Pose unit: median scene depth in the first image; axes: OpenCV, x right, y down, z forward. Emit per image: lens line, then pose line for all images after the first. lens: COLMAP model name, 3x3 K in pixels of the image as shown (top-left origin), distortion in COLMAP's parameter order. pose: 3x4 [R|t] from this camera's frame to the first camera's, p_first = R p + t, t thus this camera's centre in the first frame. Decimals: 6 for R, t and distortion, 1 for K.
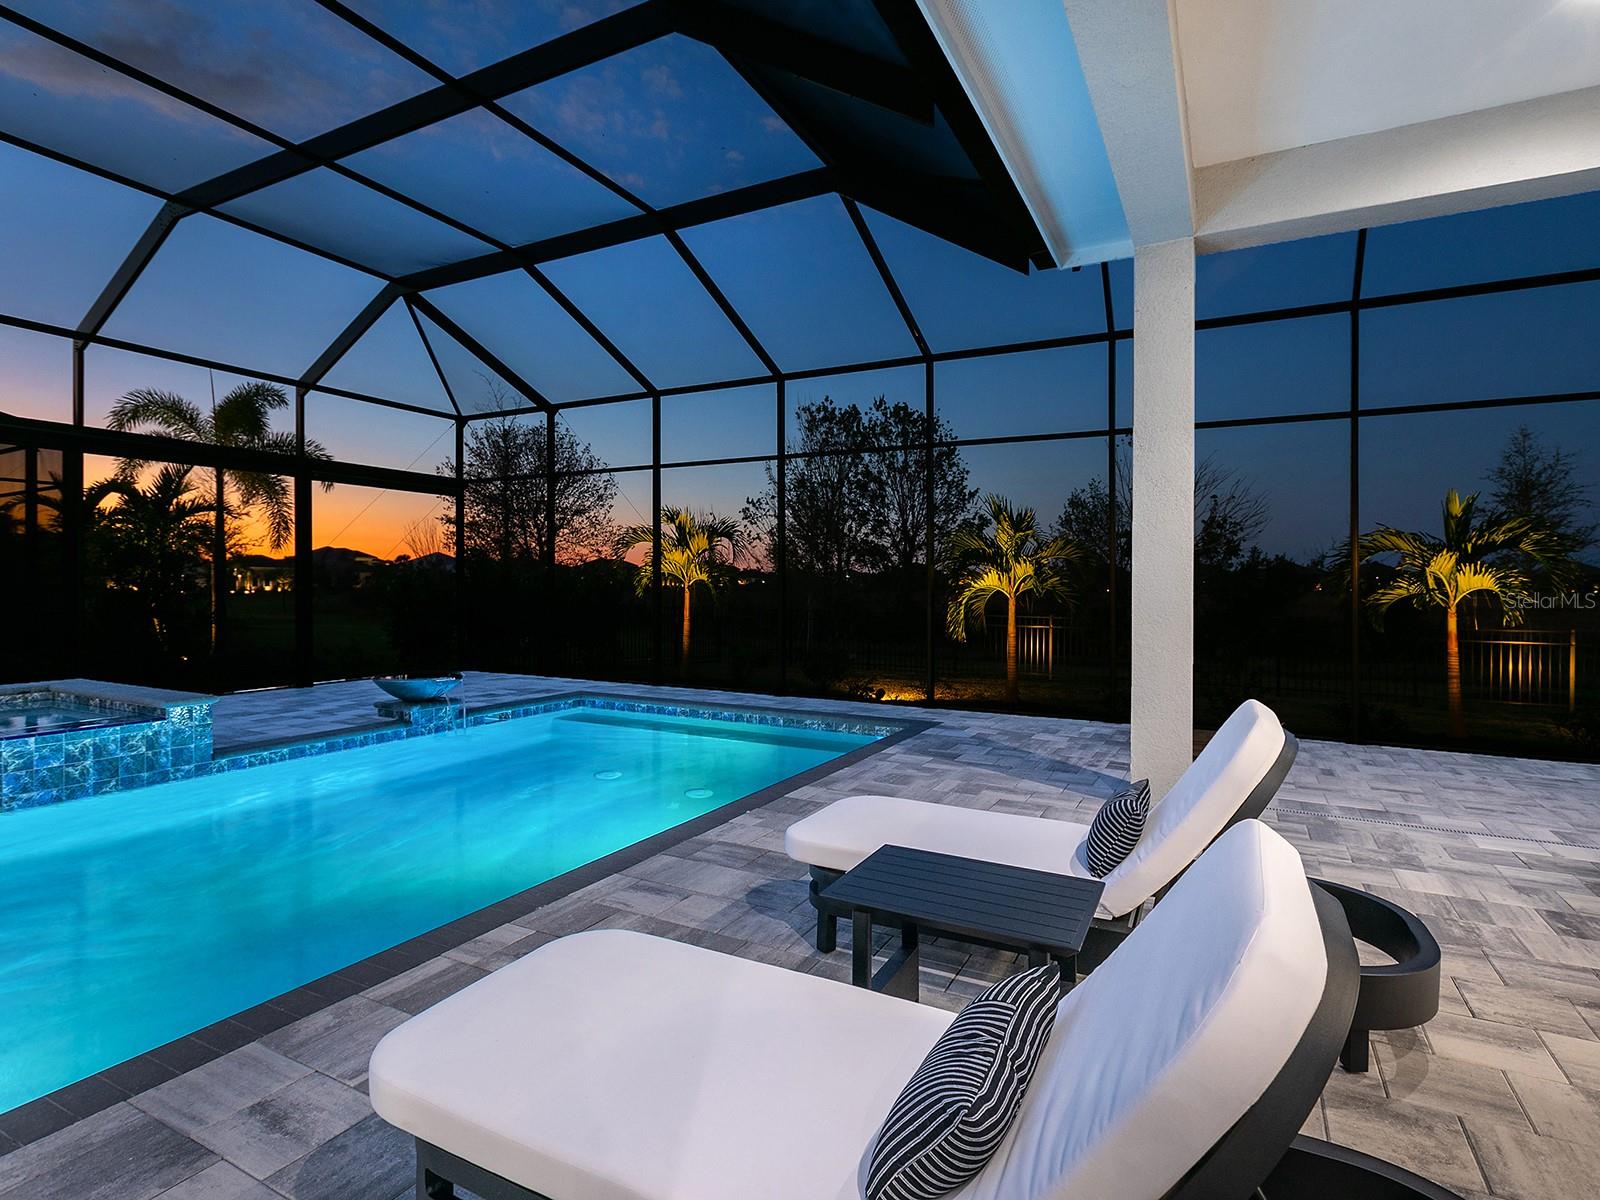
lens RADIAL K [[801.7, 0, 813.2], [0, 801.7, 598.9], [0, 0, 1]] dist [0.000431, -0.001562]
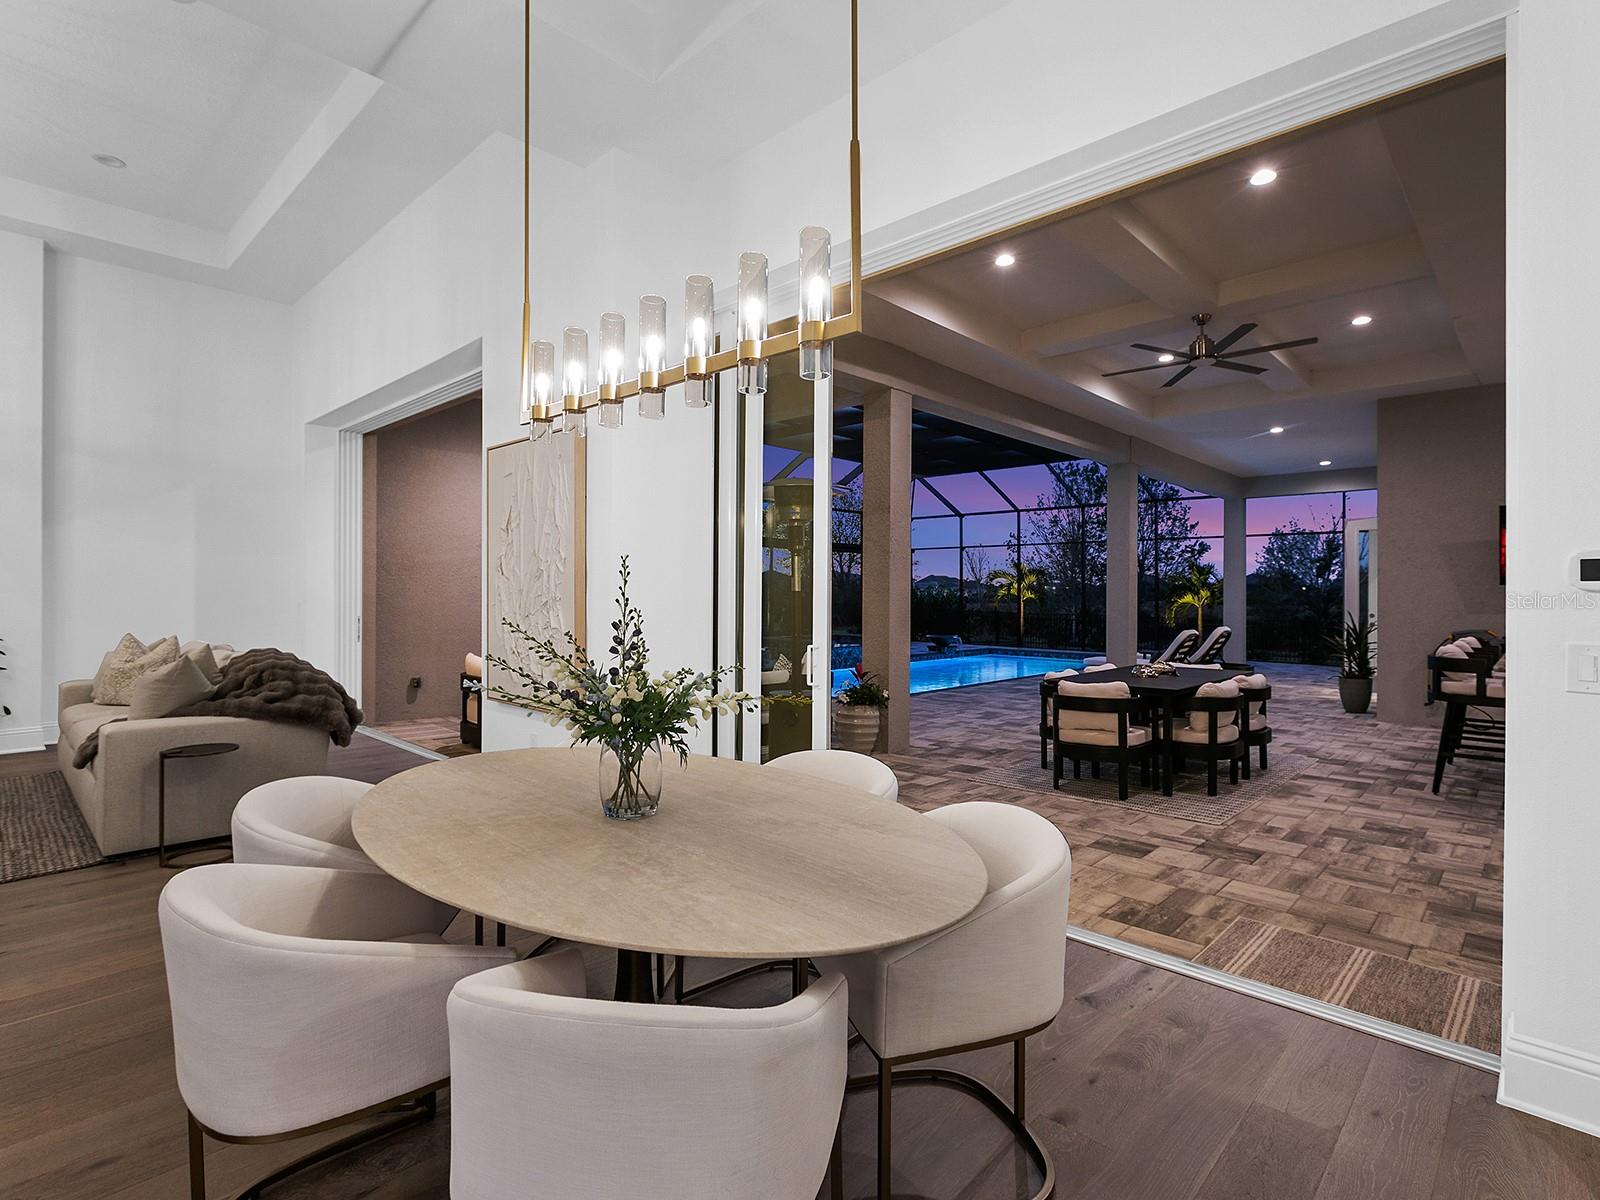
lens RADIAL K [[801.7, 0, 806.0], [0, 801.7, 595.4], [0, 0, 1]] dist [0.000431, -0.001562]
pose [[0.964142, 0.000212, -0.265386, -0.184615], [-0.004918, 0.999842, -0.017070, 0.008270], [0.265341, 0.017763, 0.963991, -1.281771]]
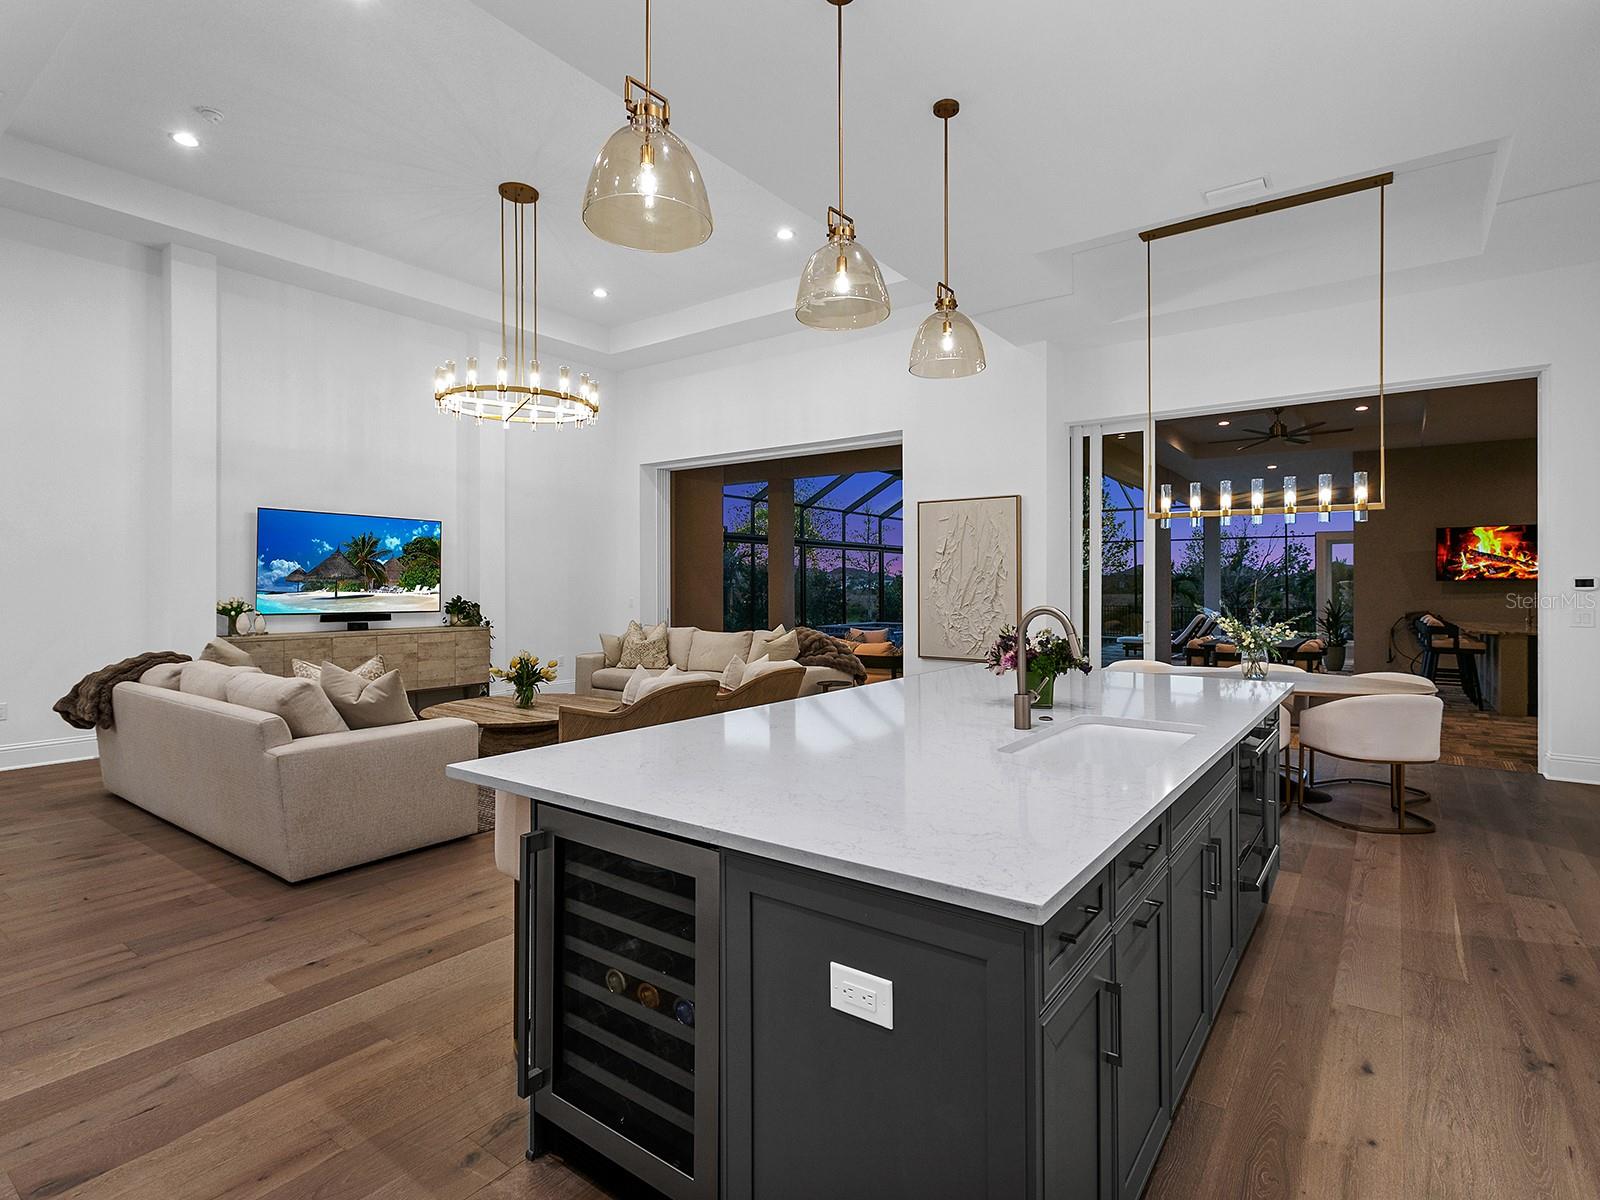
lens RADIAL K [[801.7, 0, 805.3], [0, 801.7, 586.6], [0, 0, 1]] dist [0.000431, -0.001562]
pose [[0.988221, -0.005994, -0.152915, -0.495184], [0.003157, 0.999818, -0.018791, 0.009655], [0.153000, 0.018087, 0.988061, -1.665991]]
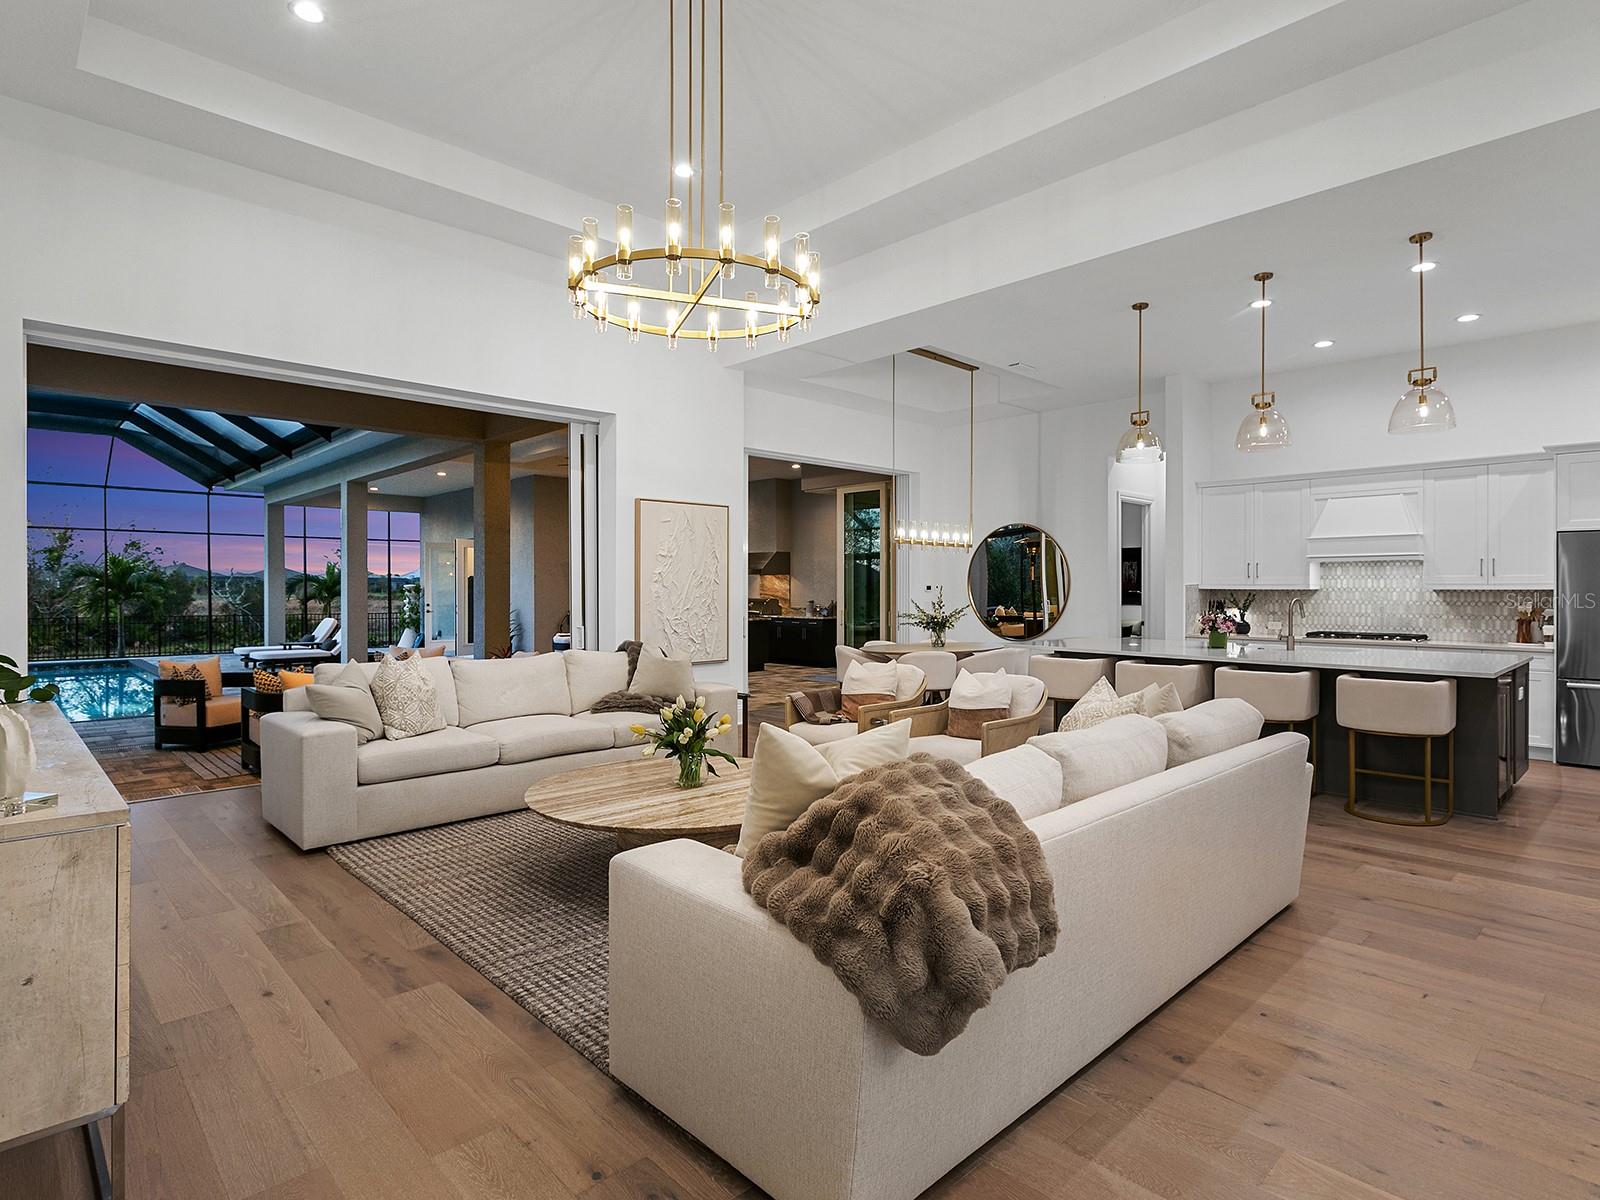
lens RADIAL K [[861.1, 0, 817.5], [0, 861.1, 585.4], [0, 0, 1]] dist [-0.003099, -0.000041]
pose [[0.314668, -0.003646, 0.949195, -1.224798], [0.018903, 0.999818, -0.002426, -0.005126], [-0.949014, 0.018706, 0.314679, -1.251783]]
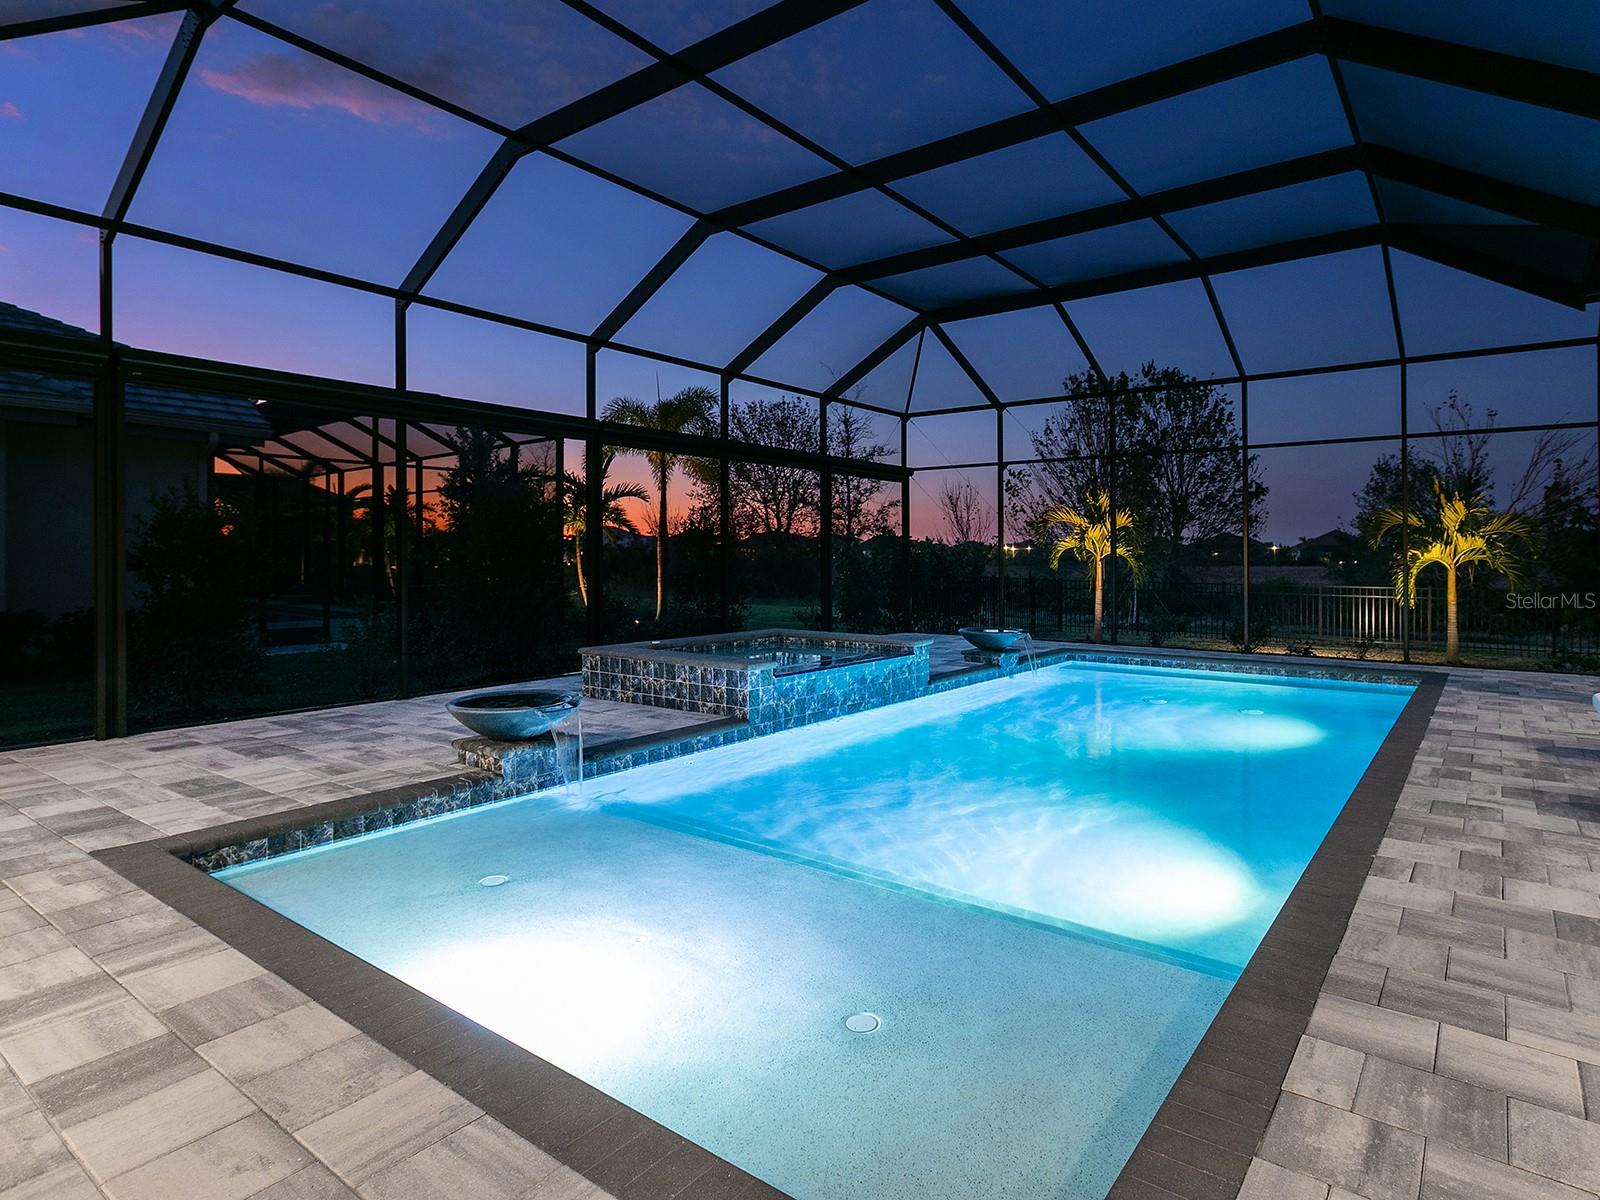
lens RADIAL K [[874.4, 0, 846.5], [0, 874.4, 574.2], [0, 0, 1]] dist [-0.002156, 0.002349]
pose [[0.988375, -0.001675, -0.152029, -0.411171], [0.001801, 0.999998, 0.000691, 0.004178], [0.152028, -0.000957, 0.988376, -0.330410]]
